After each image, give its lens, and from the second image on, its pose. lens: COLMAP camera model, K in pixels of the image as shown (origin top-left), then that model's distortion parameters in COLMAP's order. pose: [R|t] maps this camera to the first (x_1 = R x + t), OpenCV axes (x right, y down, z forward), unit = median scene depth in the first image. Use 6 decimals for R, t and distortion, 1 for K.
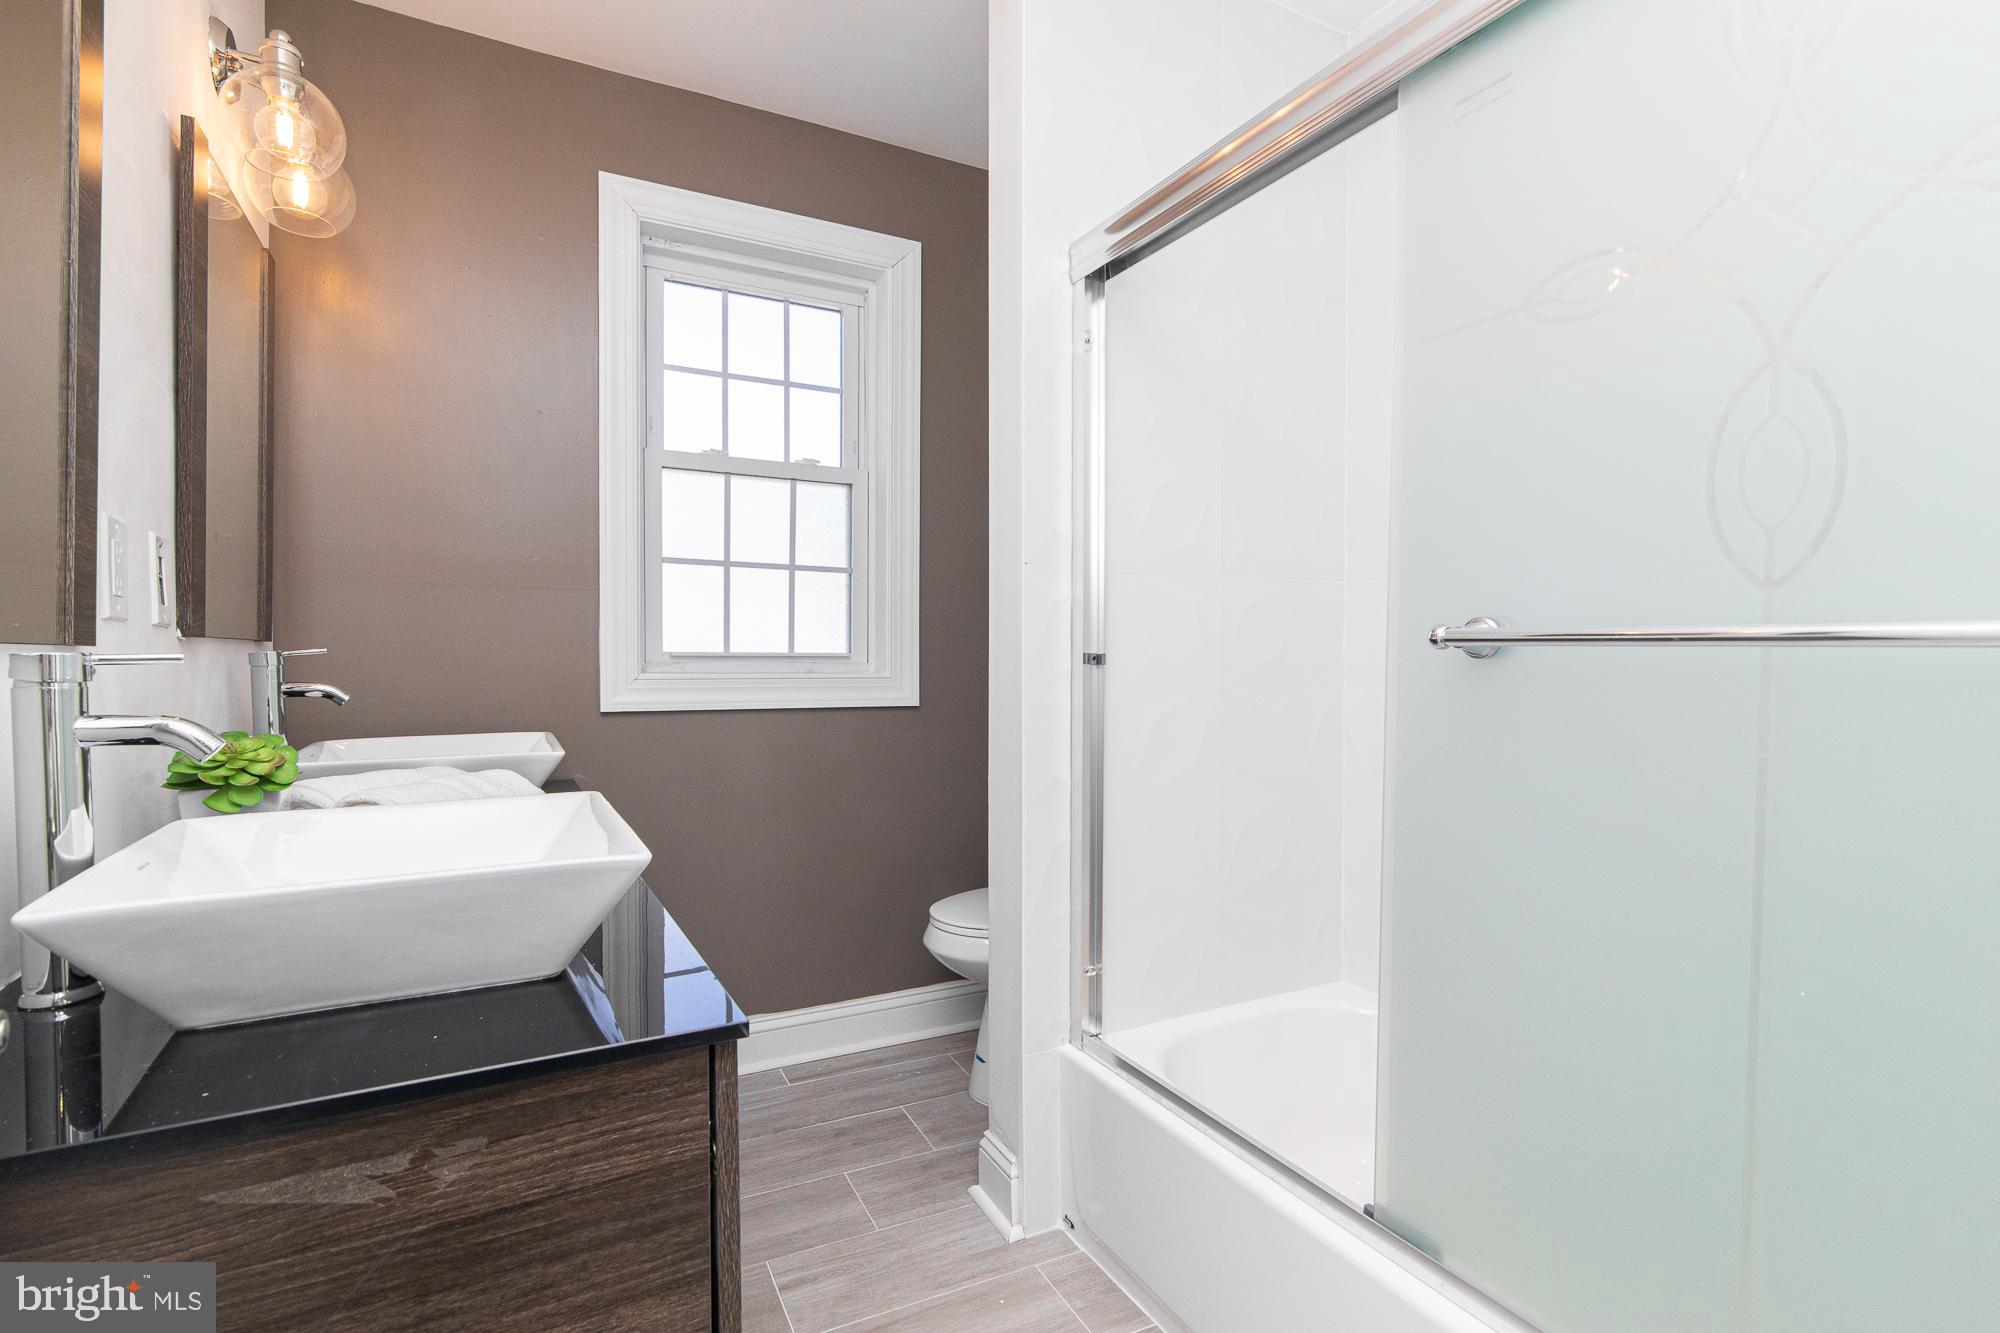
lens RADIAL K [[921.2, 0, 969.5], [0, 921.2, 672.9], [0, 0, 1]] dist [-0.006437, -0.000285]
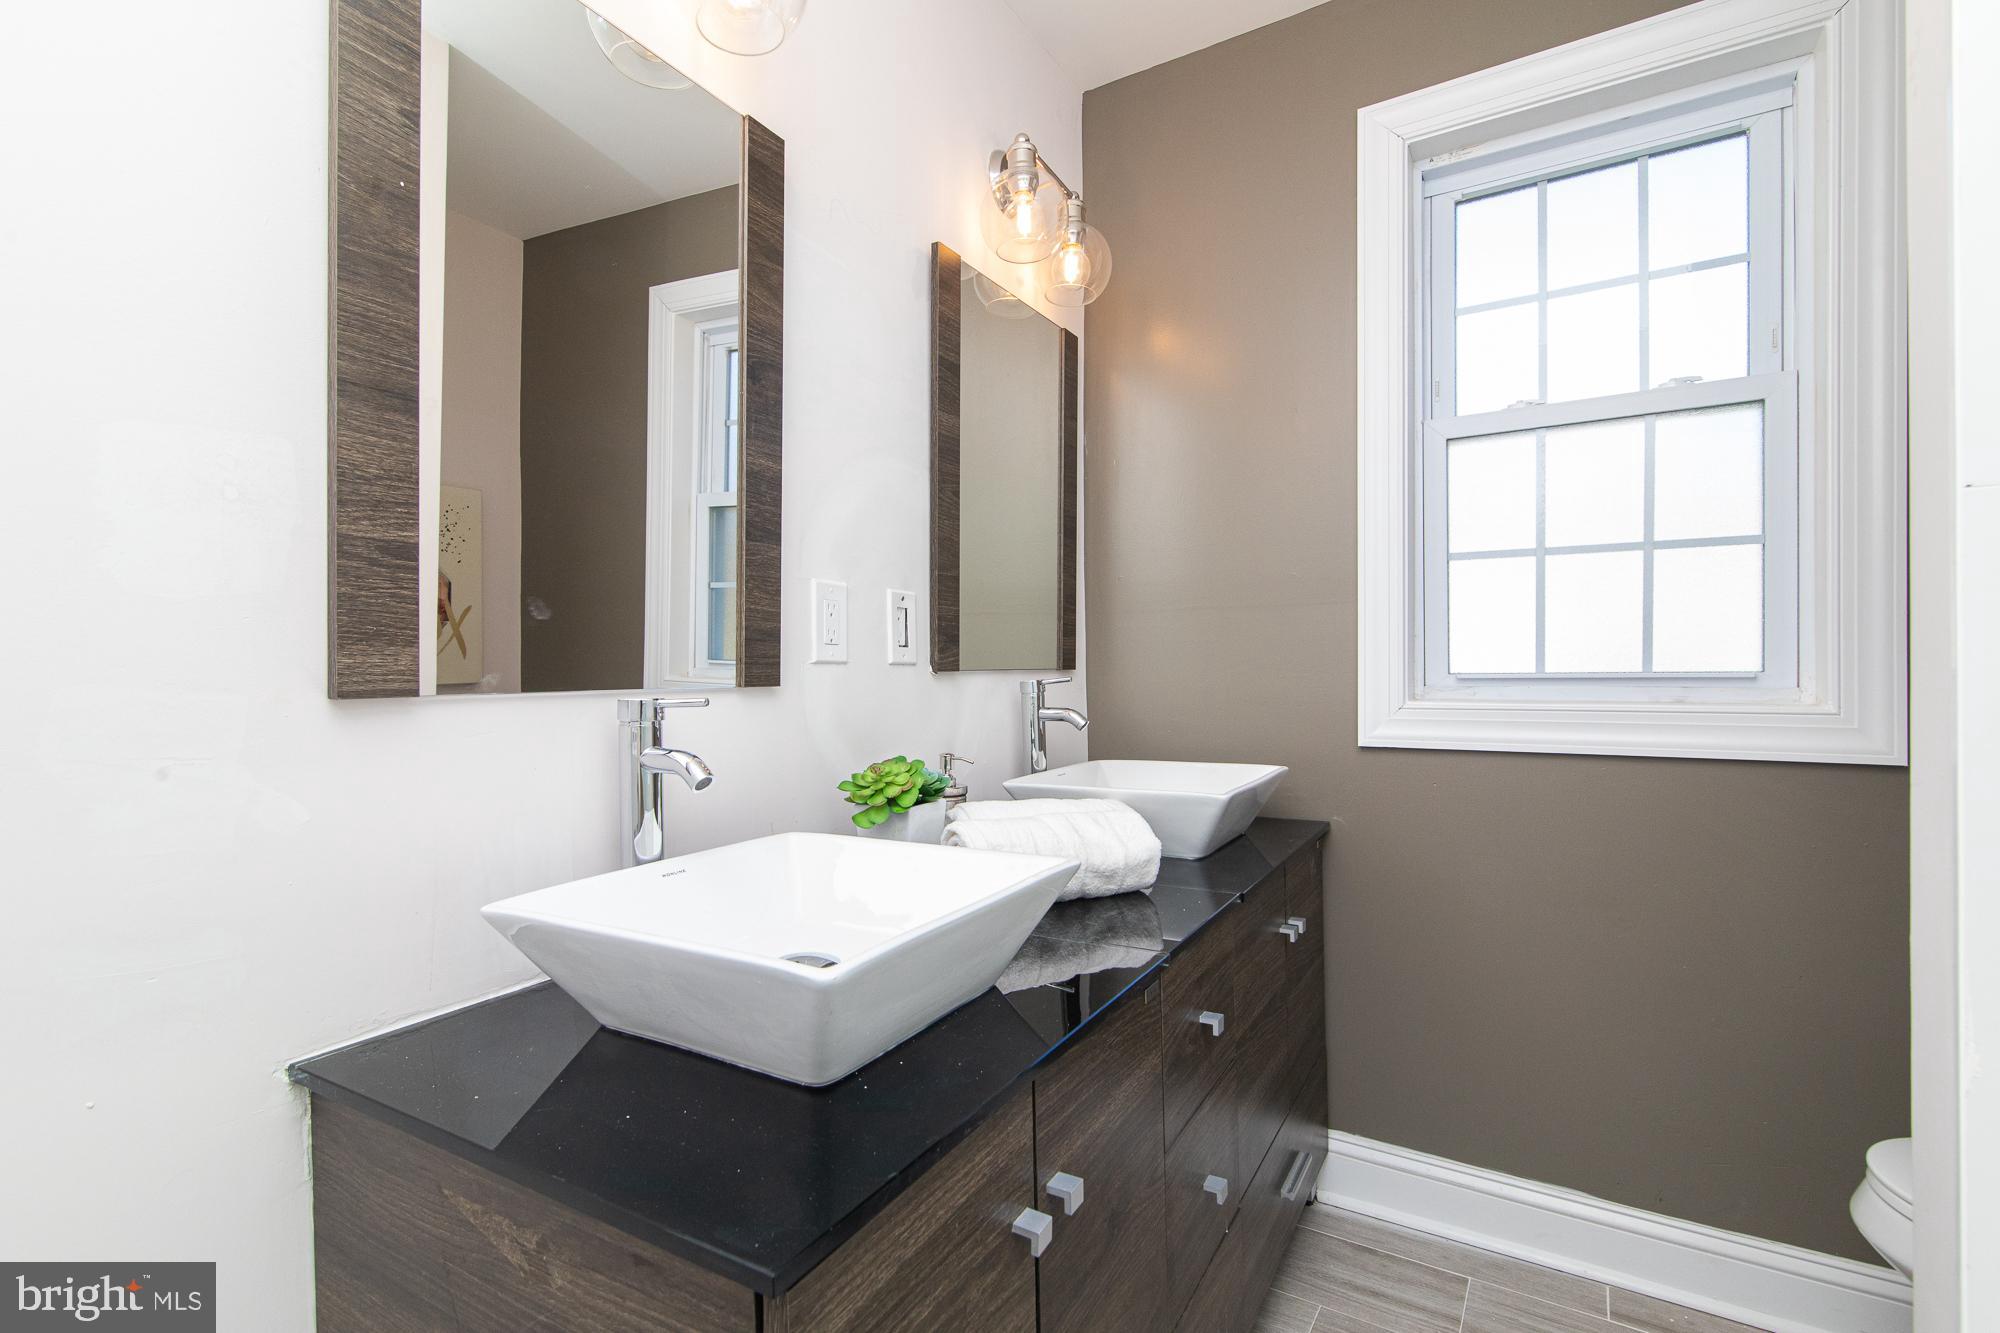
lens RADIAL K [[921.2, 0, 1007.5], [0, 921.2, 671.4], [0, 0, 1]] dist [-0.006437, -0.000285]
pose [[0.528372, -0.008776, -0.848968, 0.132750], [0.000084, 0.999947, -0.010284, -0.015895], [0.849013, 0.005363, 0.528345, 0.255863]]
